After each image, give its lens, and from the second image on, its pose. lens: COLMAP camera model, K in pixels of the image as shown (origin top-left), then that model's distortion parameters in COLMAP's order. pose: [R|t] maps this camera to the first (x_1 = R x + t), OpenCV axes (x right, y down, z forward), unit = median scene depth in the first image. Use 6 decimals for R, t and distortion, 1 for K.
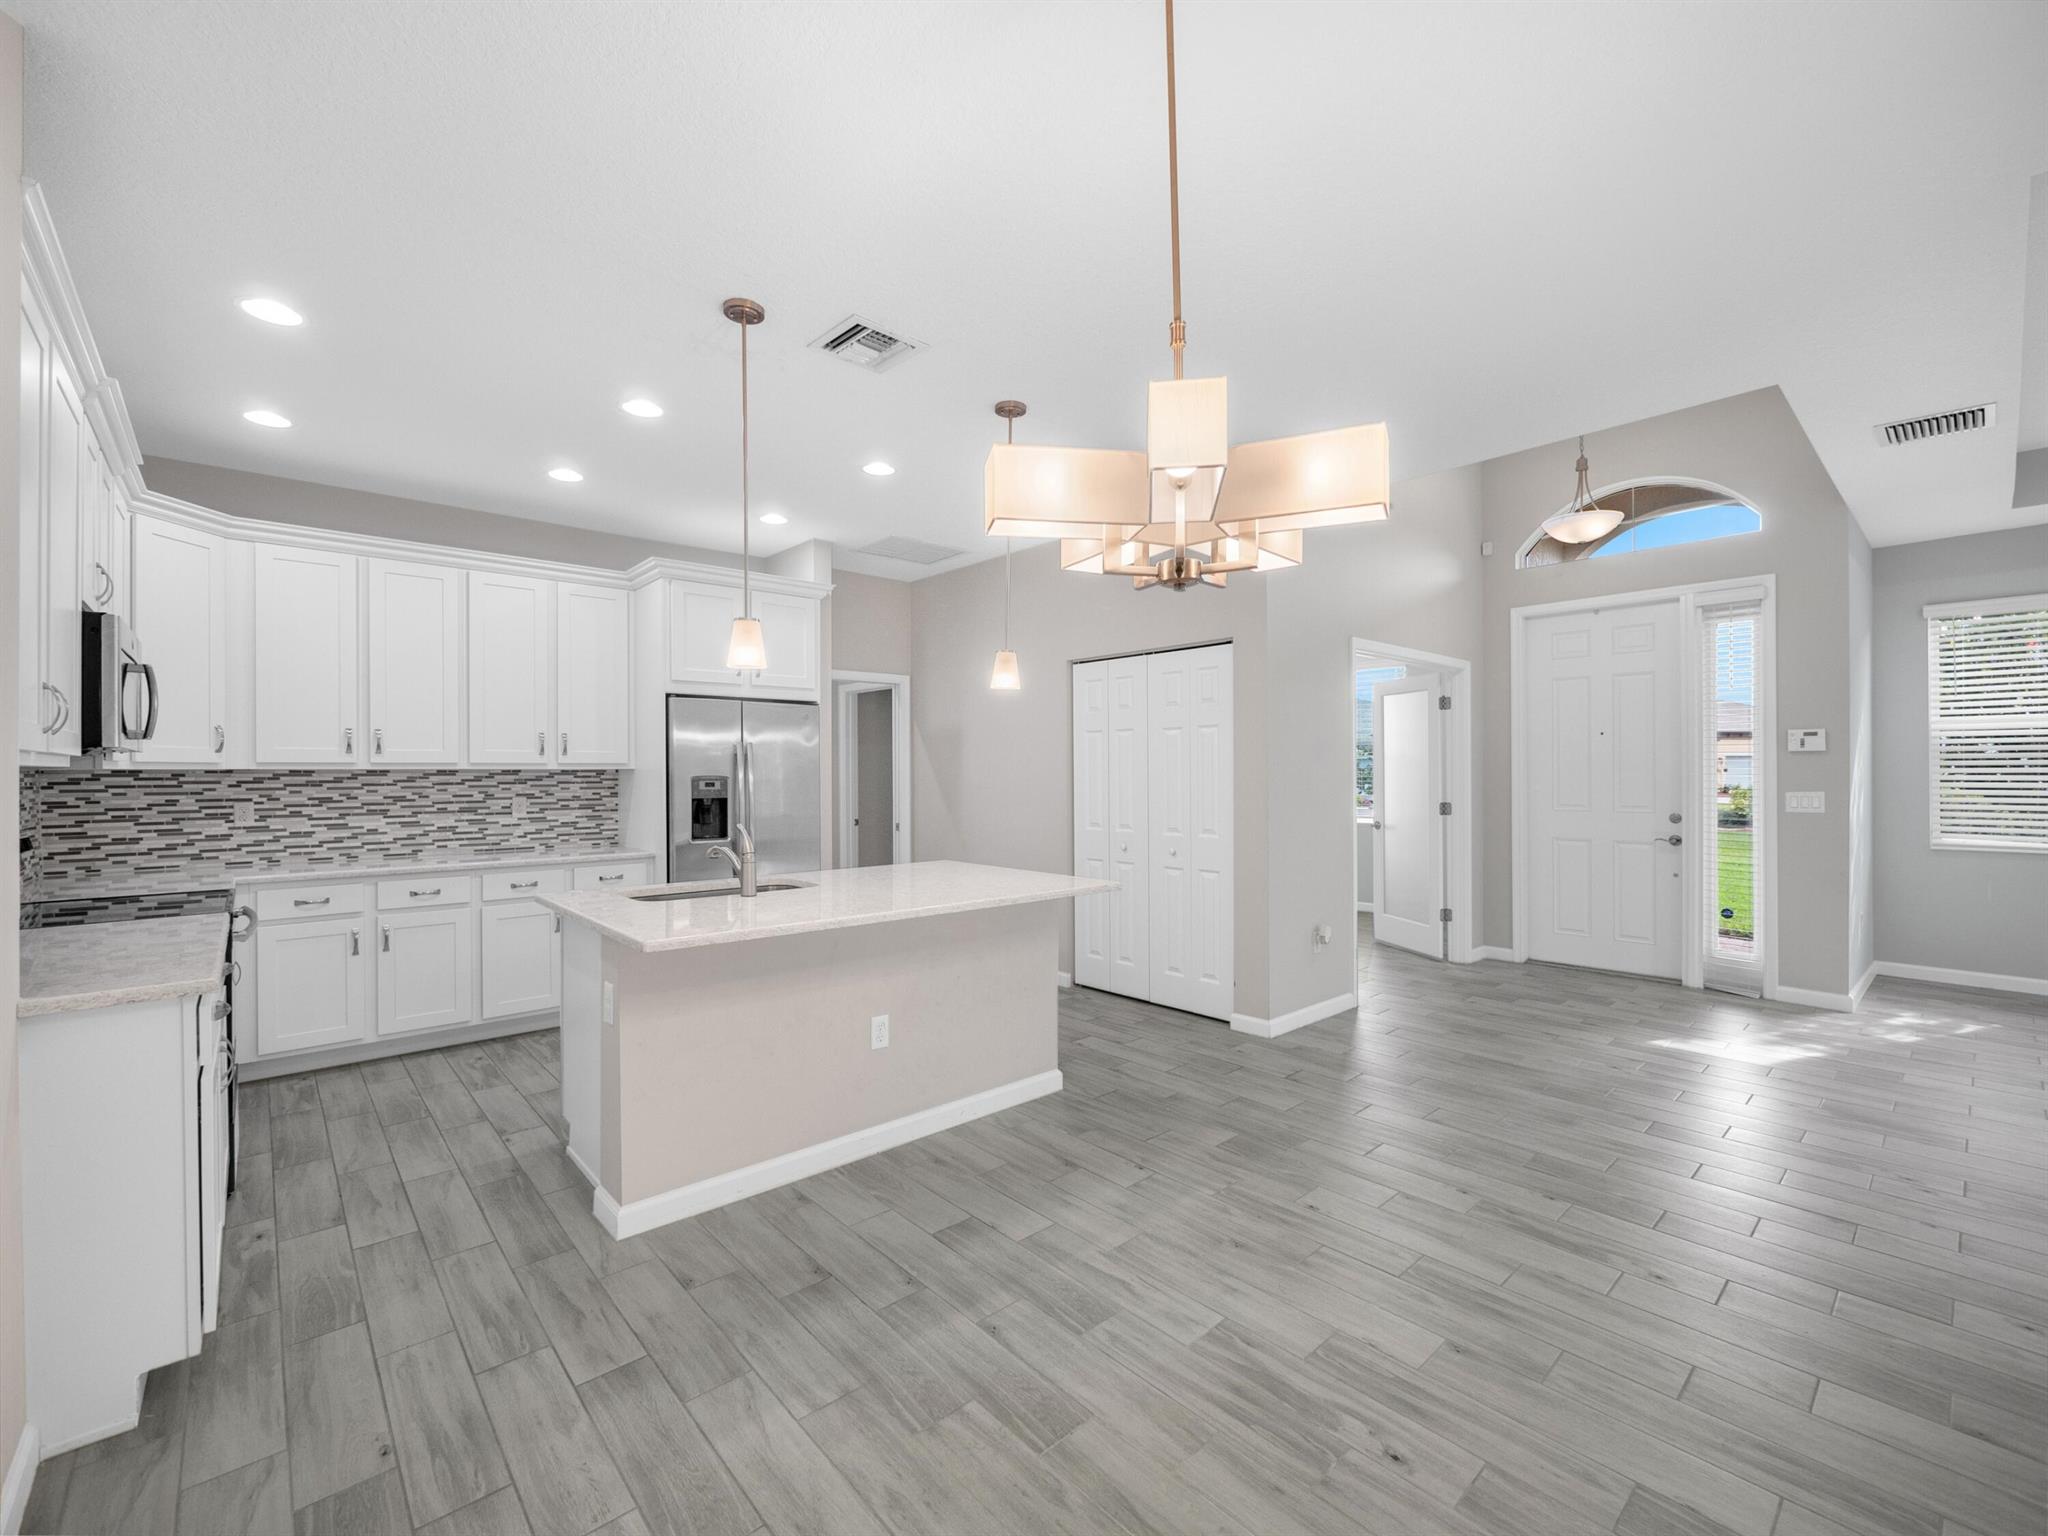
lens RADIAL K [[867.7, 0, 1016.3], [0, 867.7, 766.8], [0, 0, 1]] dist [-0.001776, -0.000776]
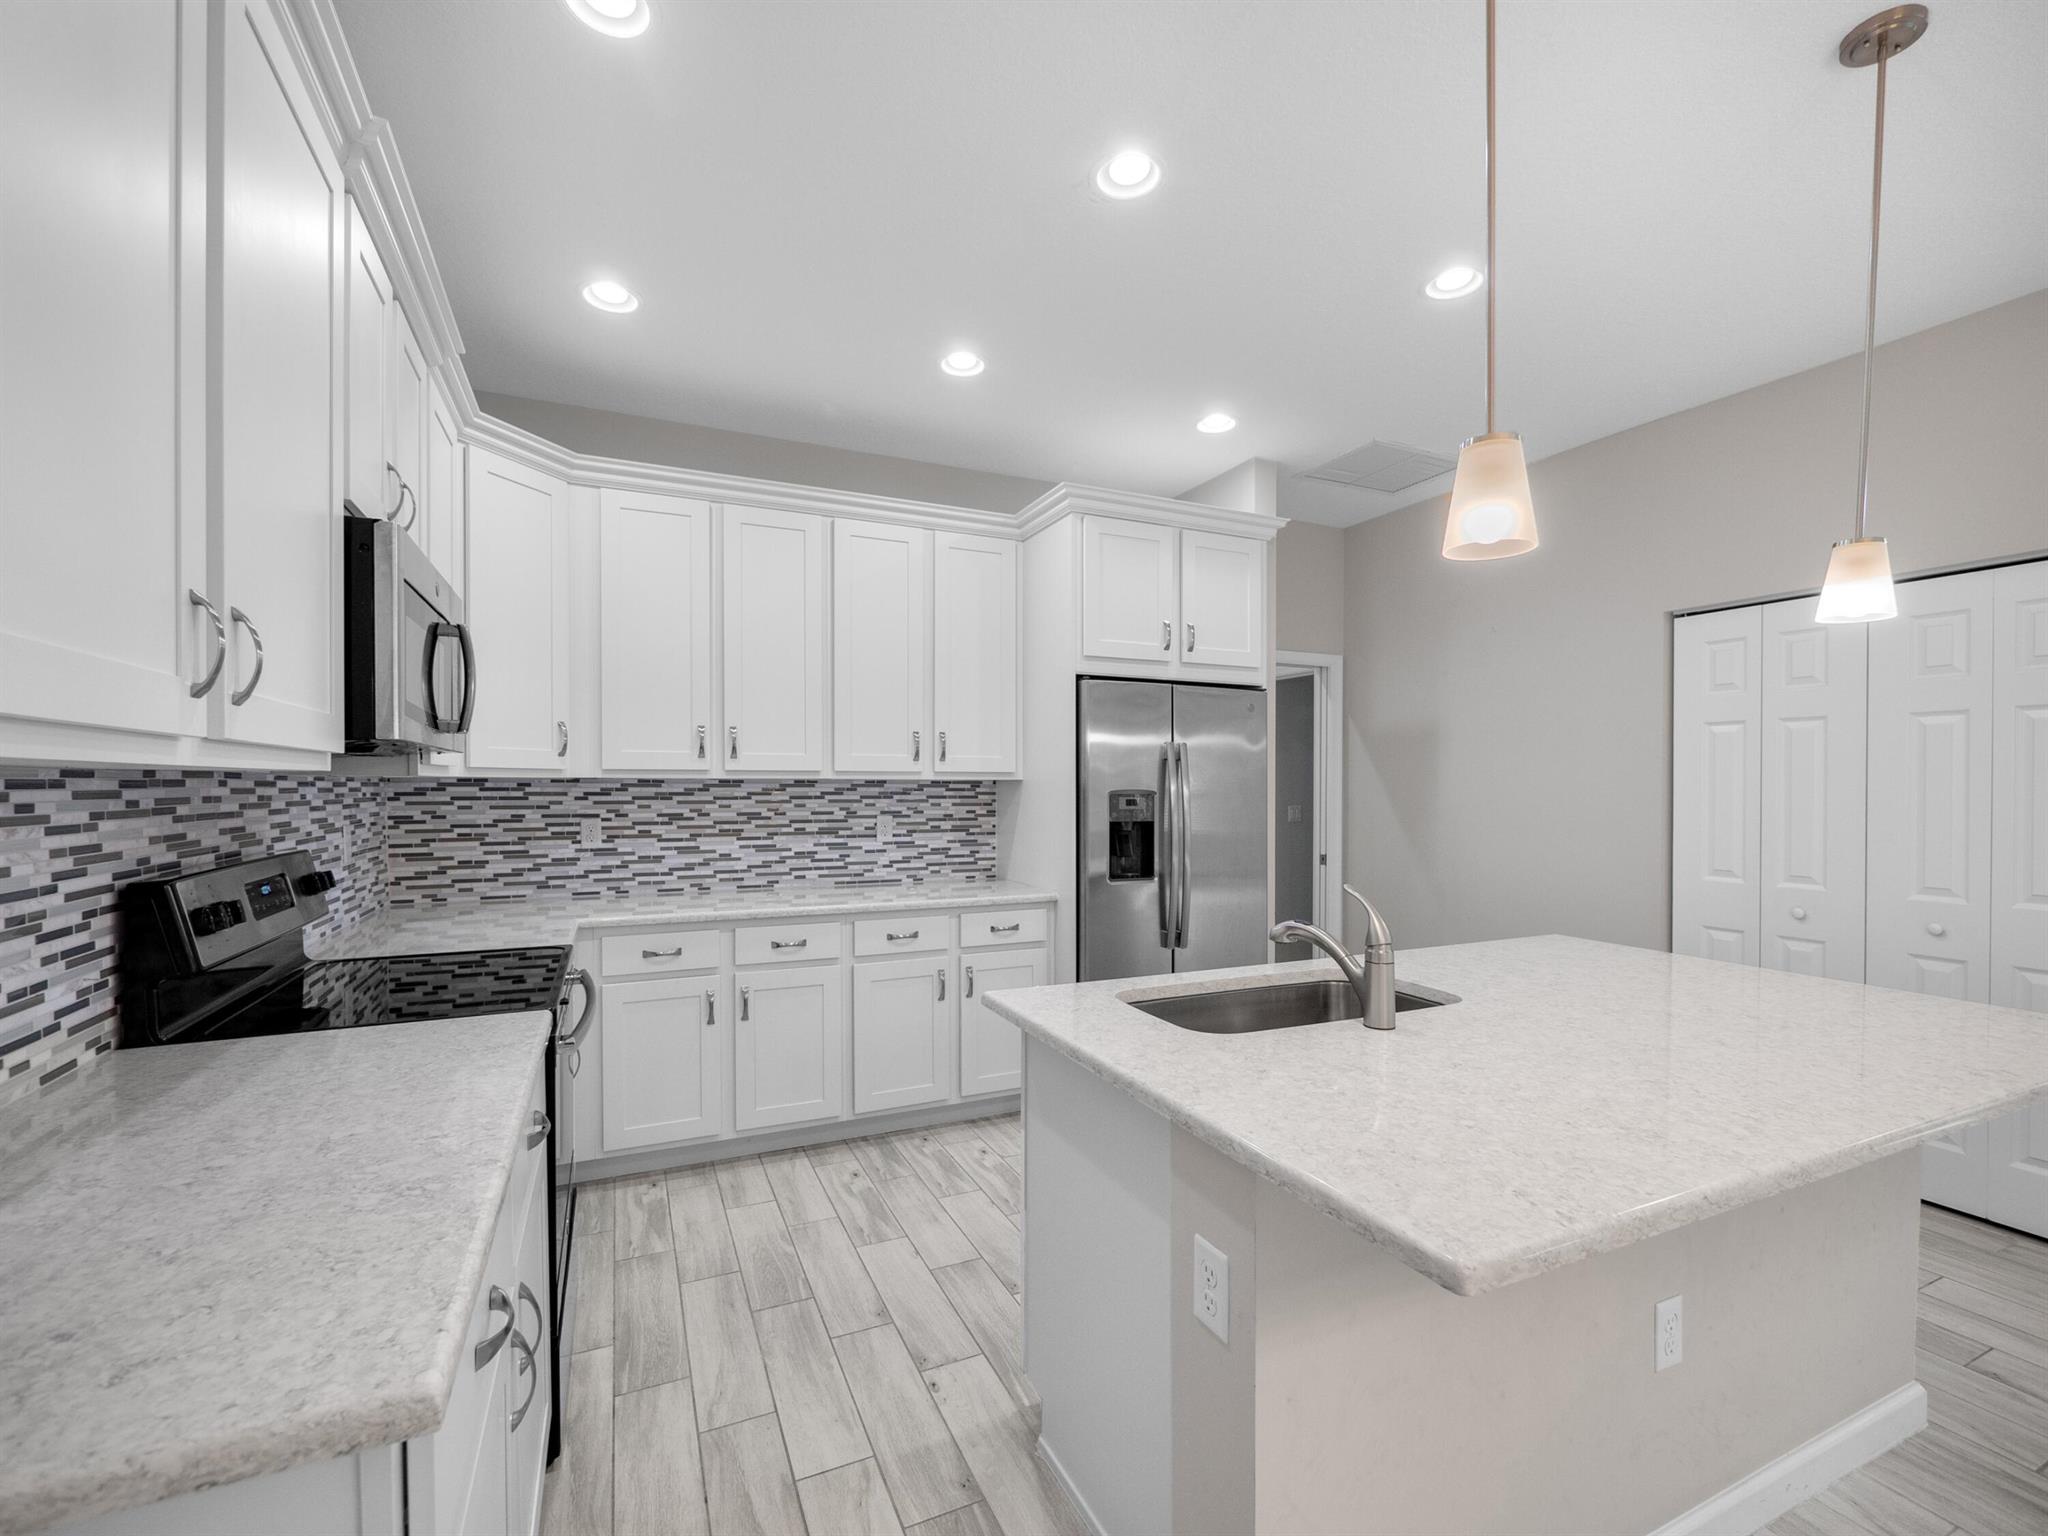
lens RADIAL K [[882.2, 0, 1023.1], [0, 882.2, 793.2], [0, 0, 1]] dist [-0.007029, -0.000258]
pose [[0.957788, 0.009099, -0.287332, -0.274986], [-0.004667, 0.999859, 0.016107, 0.002115], [0.287438, -0.014086, 0.957696, 0.335867]]
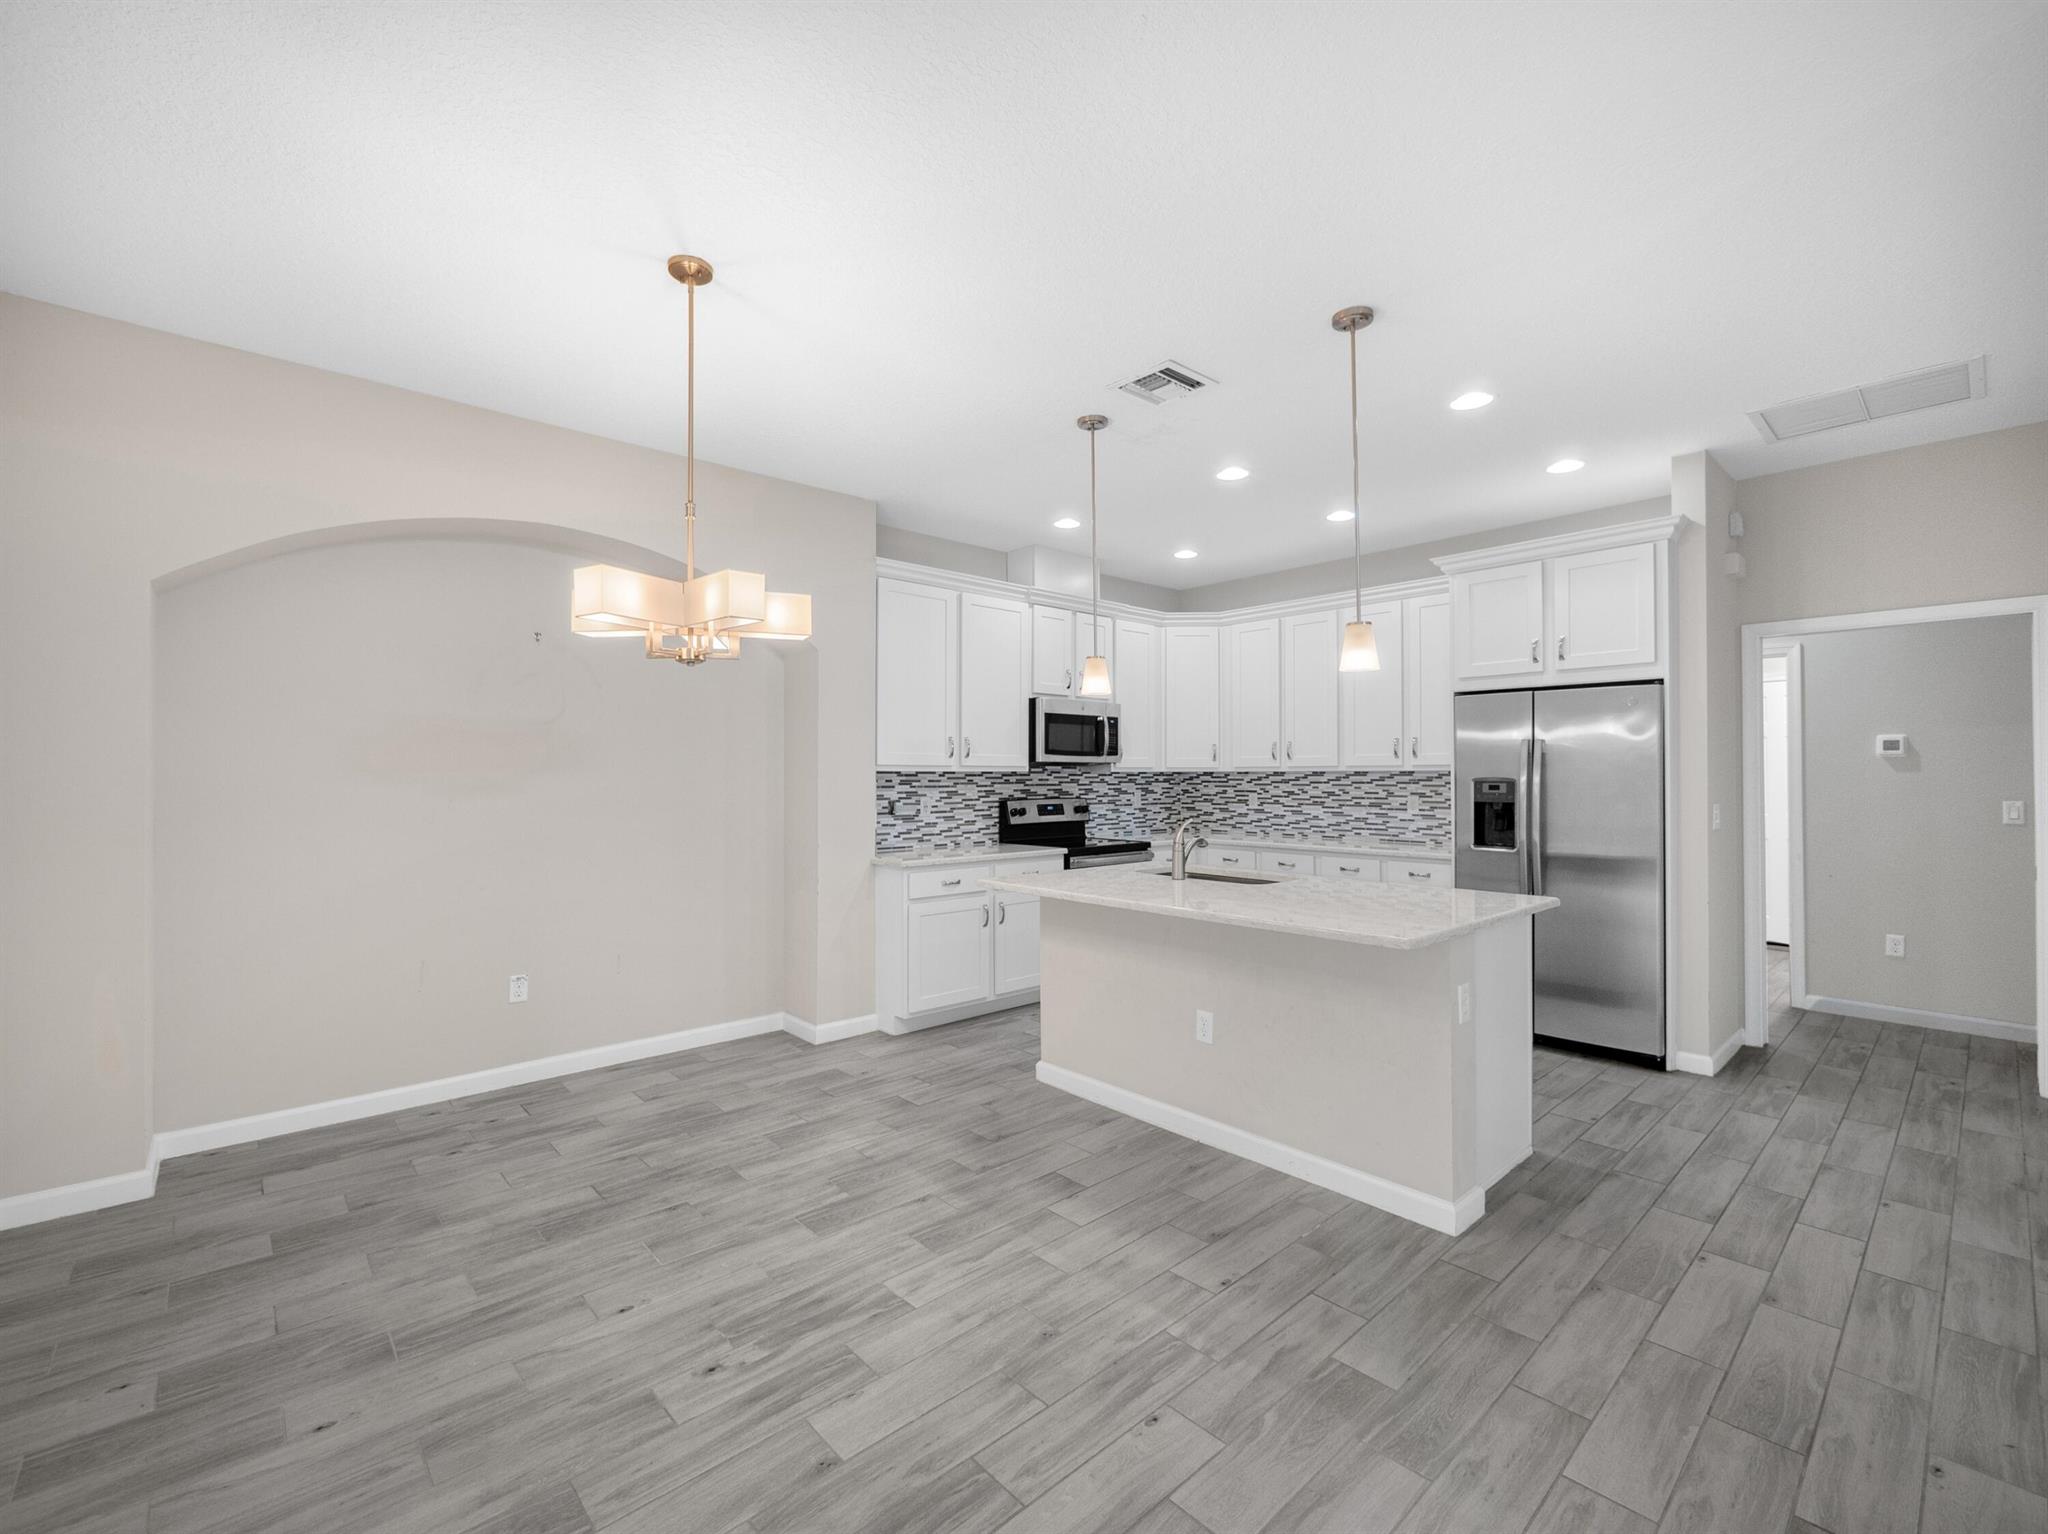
lens RADIAL K [[882.6, 0, 1018.4], [0, 882.6, 769.6], [0, 0, 1]] dist [-0.000522, -0.000093]
pose [[0.011380, -0.002069, -0.999933, 0.676229], [0.007683, 0.999969, -0.001982, -0.000252], [0.999906, -0.007660, 0.011395, 0.583681]]
